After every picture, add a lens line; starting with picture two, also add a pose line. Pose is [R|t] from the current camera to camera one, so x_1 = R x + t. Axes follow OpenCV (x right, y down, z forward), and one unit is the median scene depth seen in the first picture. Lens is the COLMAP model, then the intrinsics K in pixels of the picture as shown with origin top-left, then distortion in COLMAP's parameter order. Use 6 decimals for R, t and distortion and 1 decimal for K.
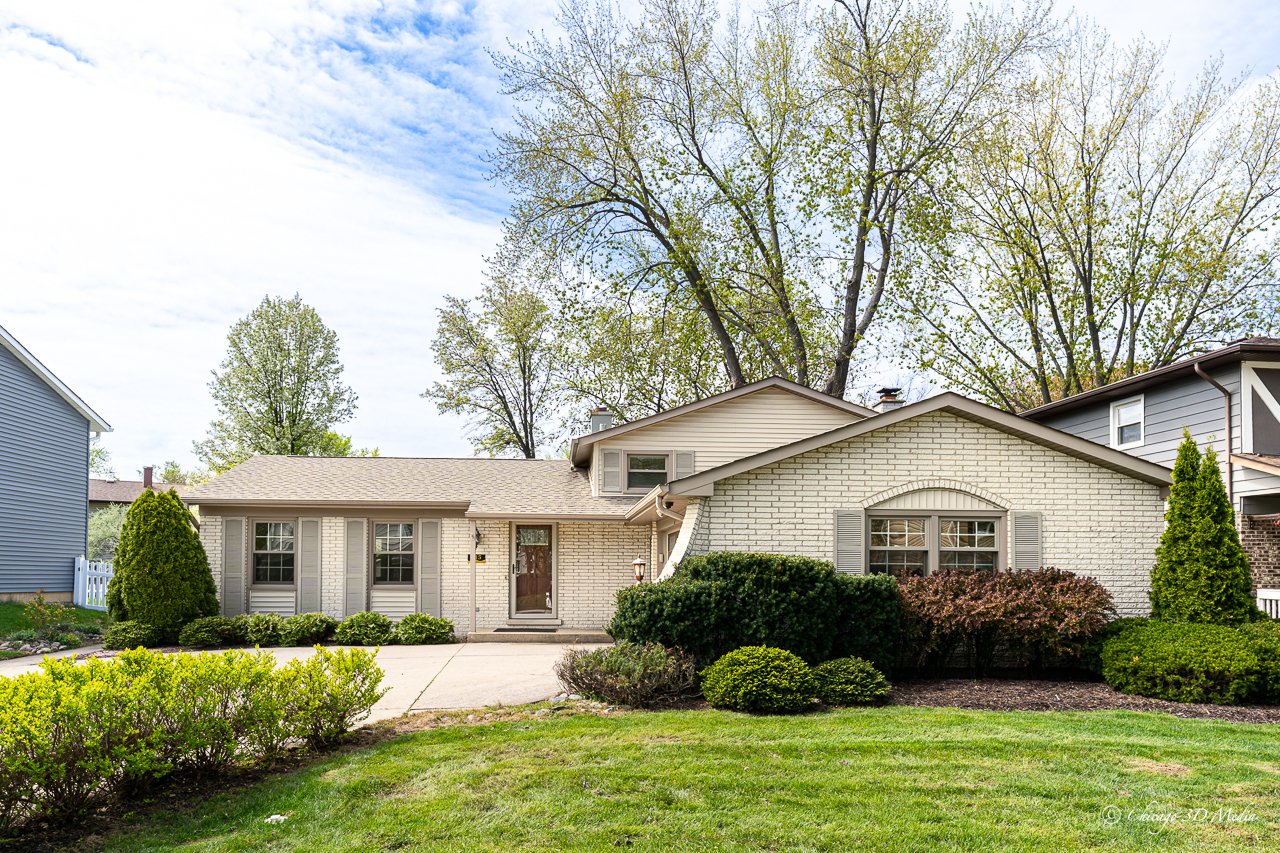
lens RADIAL K [[898.8, 0, 638.6], [0, 898.8, 537.8], [0, 0, 1]] dist [0.005257, 0.001126]
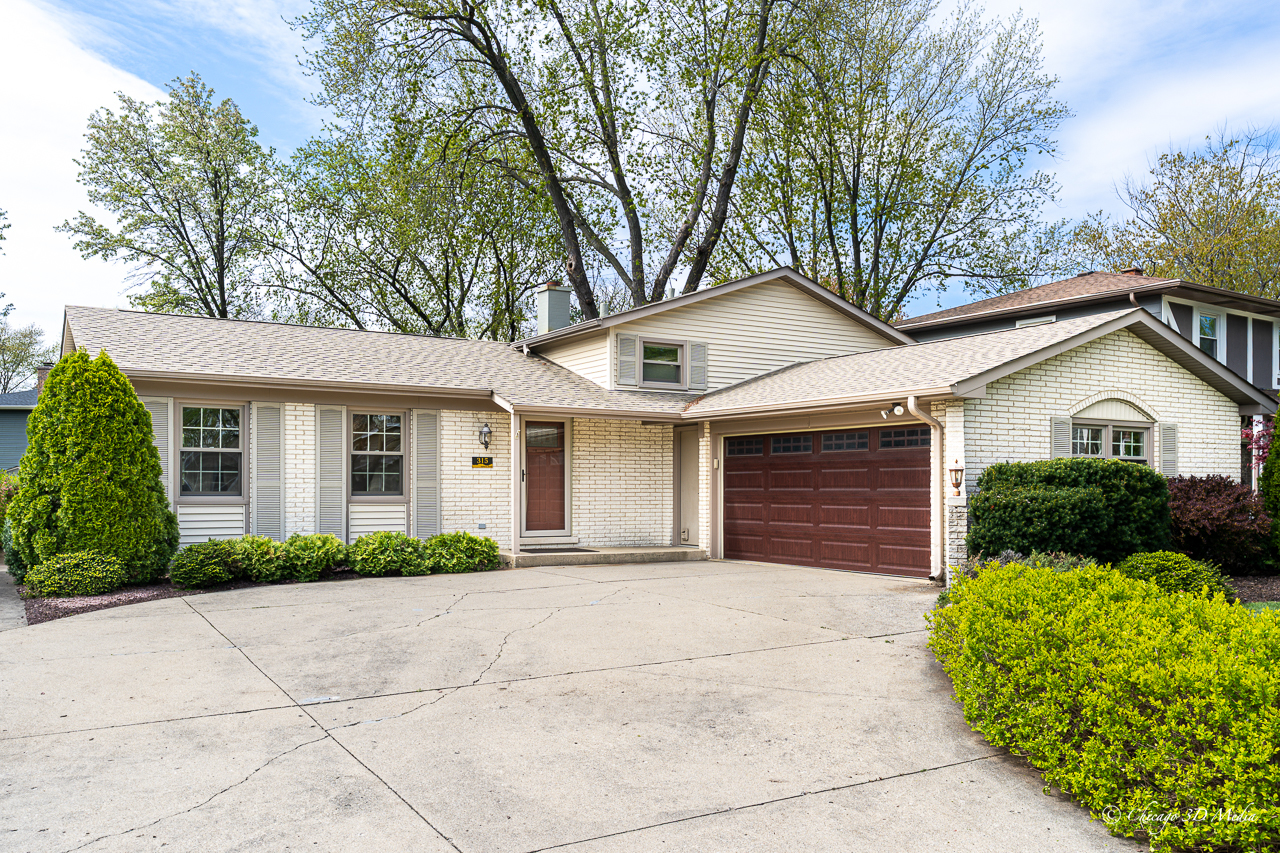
lens RADIAL K [[1055.2, 0, 637.2], [0, 1055.2, 491.4], [0, 0, 1]] dist [0.013223, -0.004451]
pose [[0.884867, -0.002472, 0.465836, -0.722052], [-0.018682, 0.998993, 0.040786, 0.012062], [-0.465468, -0.044793, 0.883930, 0.170122]]
